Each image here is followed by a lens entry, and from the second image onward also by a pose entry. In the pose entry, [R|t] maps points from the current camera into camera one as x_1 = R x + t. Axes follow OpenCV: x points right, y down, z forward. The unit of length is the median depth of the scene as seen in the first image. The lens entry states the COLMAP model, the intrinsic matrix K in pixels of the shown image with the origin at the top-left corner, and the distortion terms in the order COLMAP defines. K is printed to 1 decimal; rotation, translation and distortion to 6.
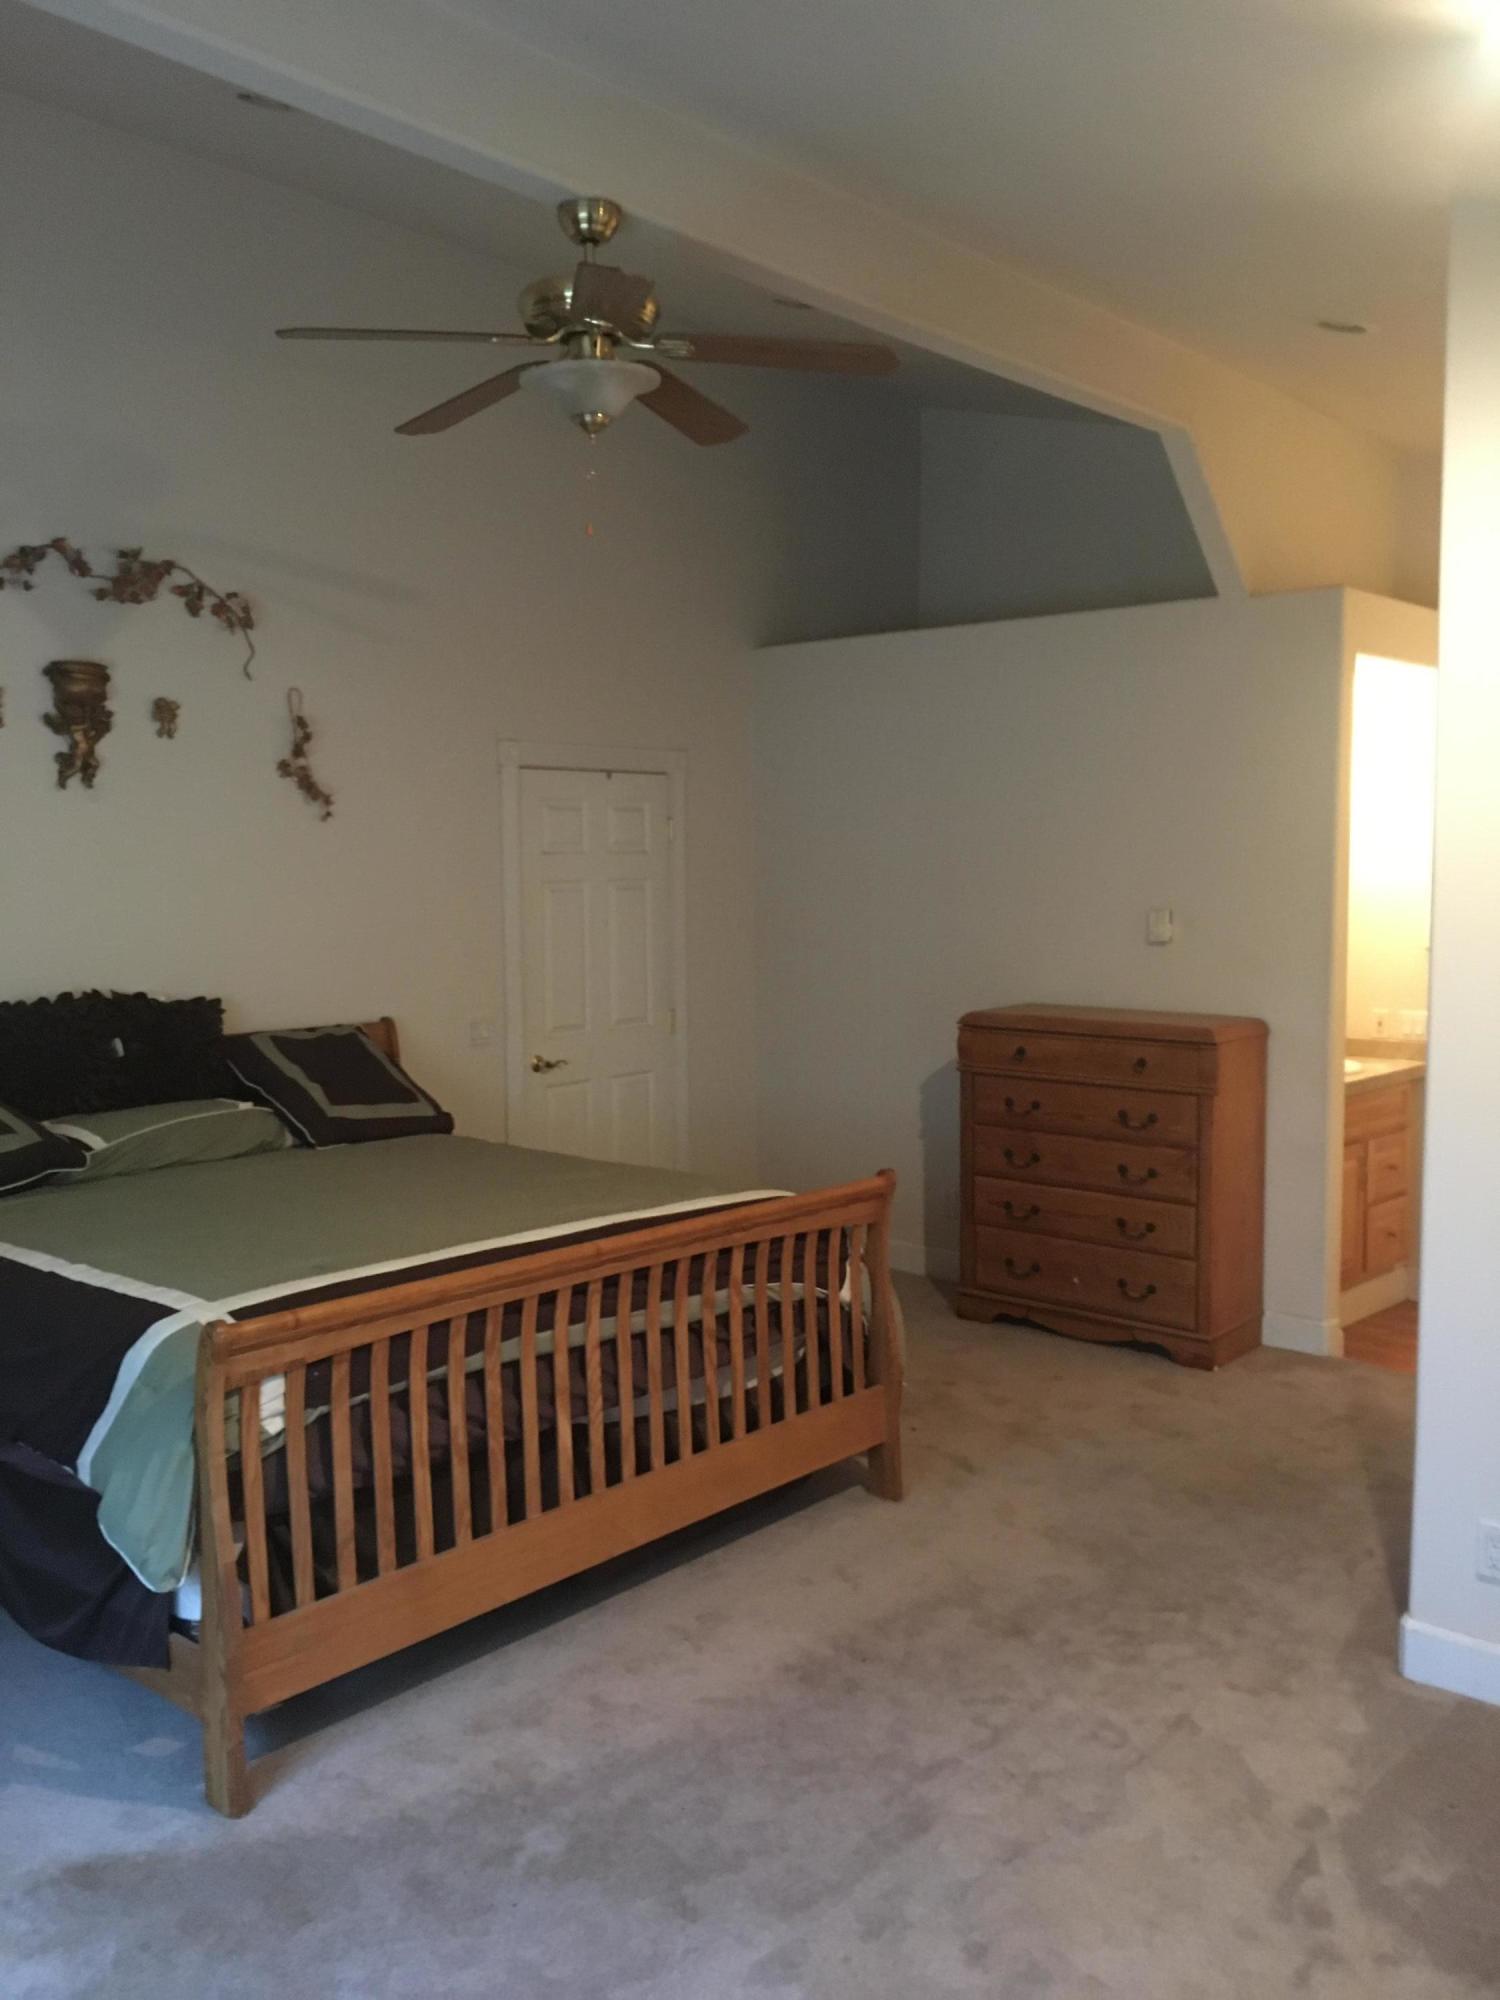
lens RADIAL K [[1633.3, 0, 750.0], [0, 1633.3, 1000.0], [0, 0, 1]] dist [0.057629, -0.087956]
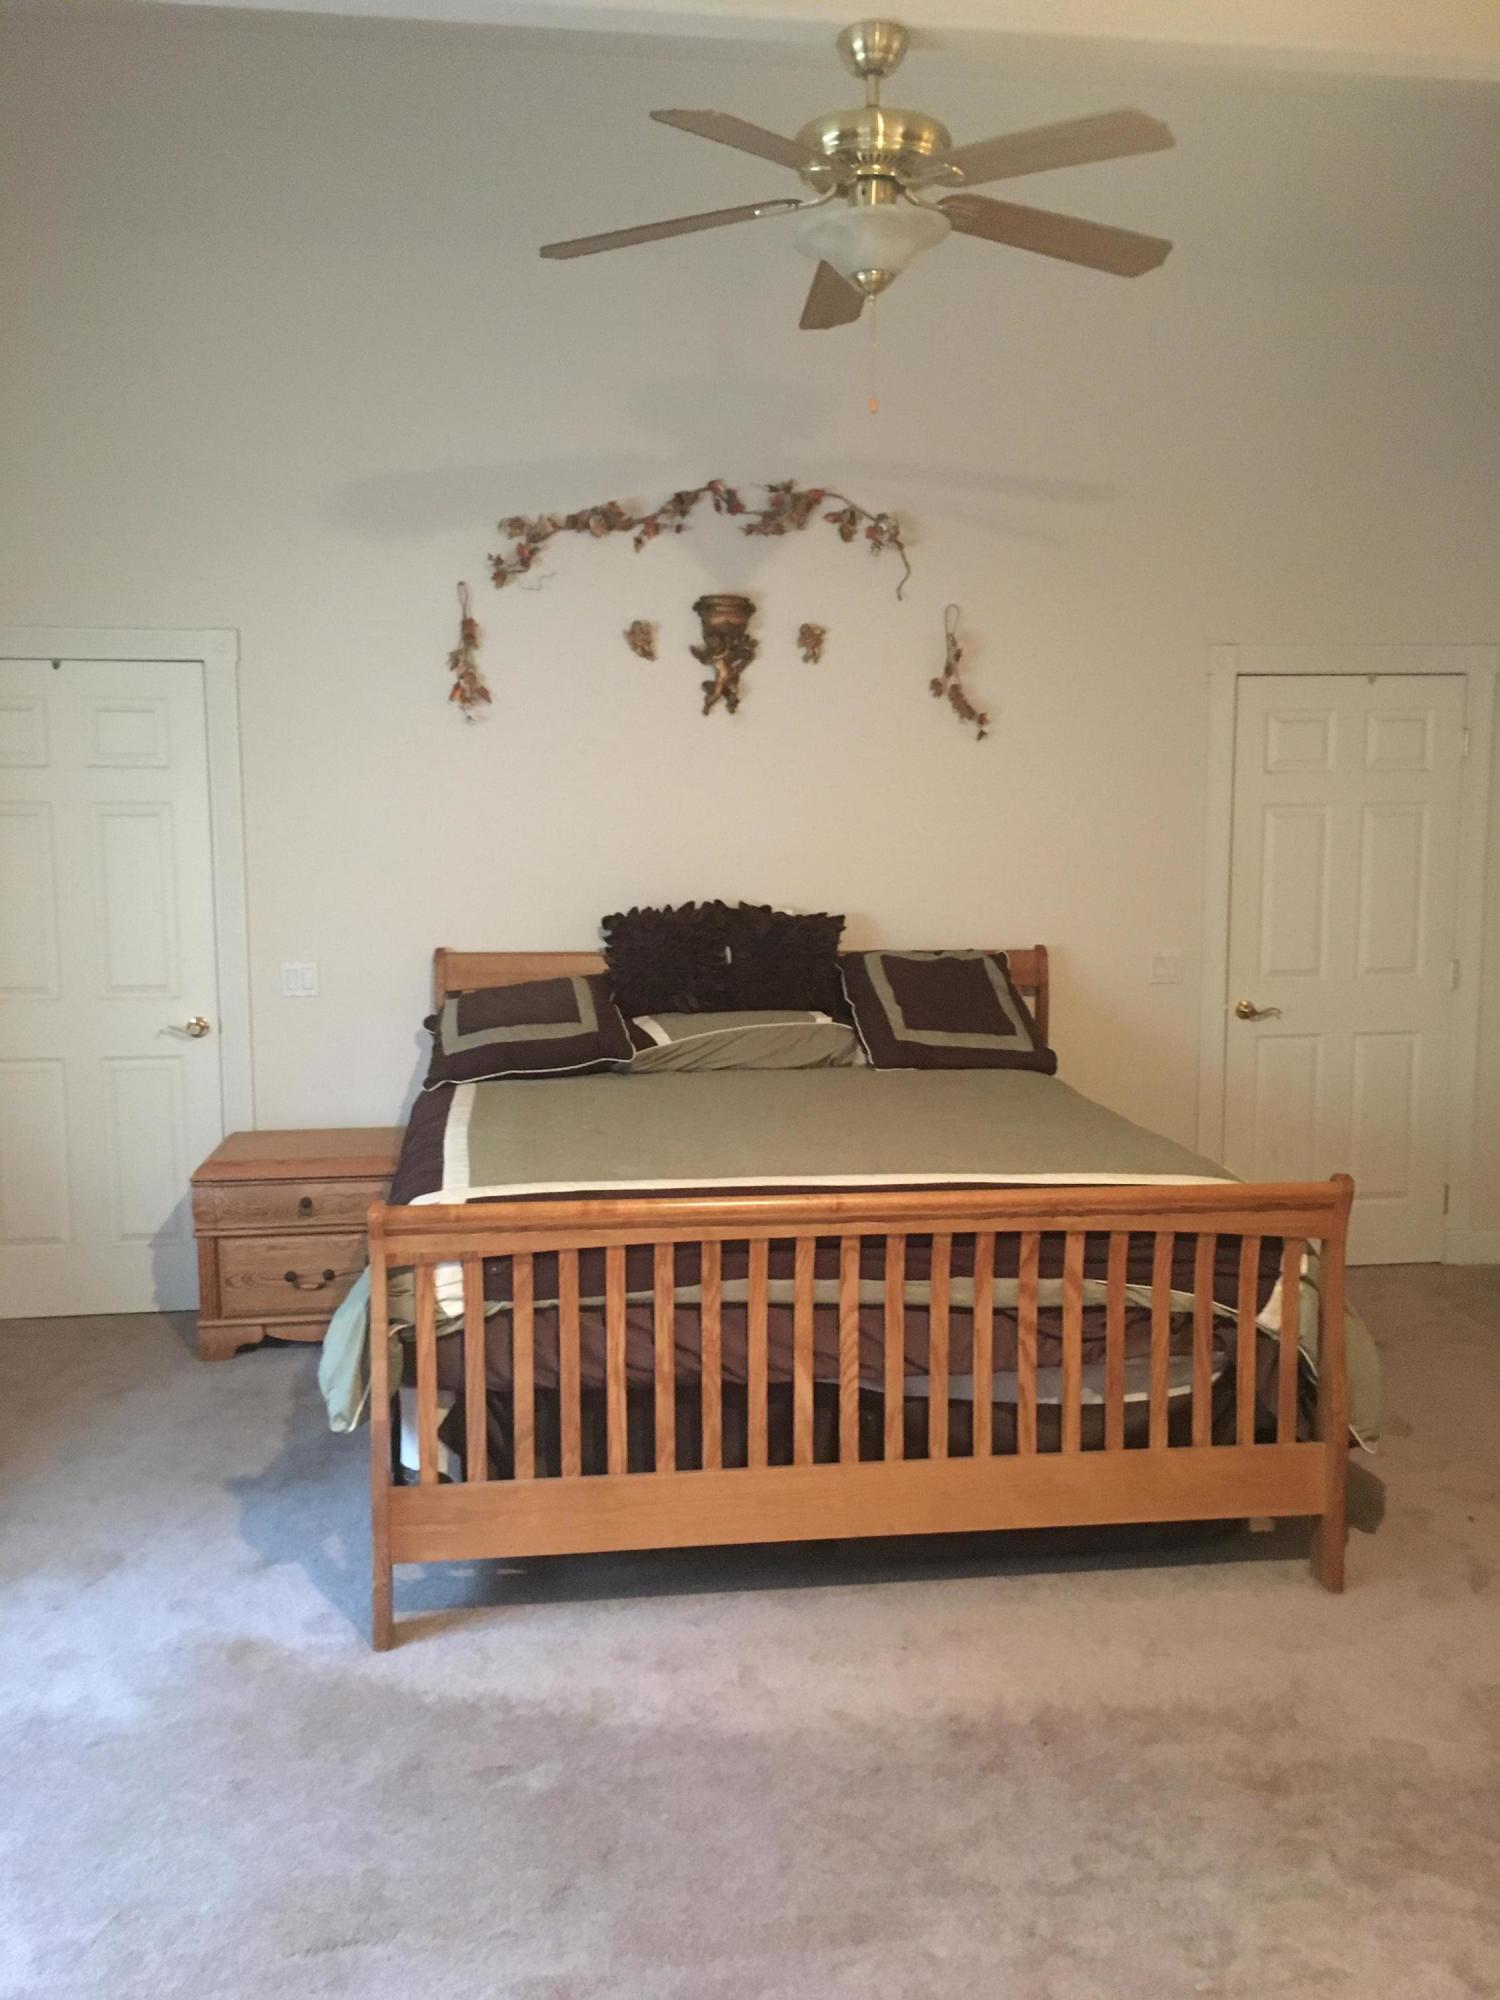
lens RADIAL K [[1633.3, 0, 750.0], [0, 1633.3, 1000.0], [0, 0, 1]] dist [0.057629, -0.087956]
pose [[0.763340, 0.086556, -0.640172, 0.385890], [-0.057325, 0.996149, 0.066333, -0.016937], [0.643448, -0.013937, 0.765363, 0.229376]]
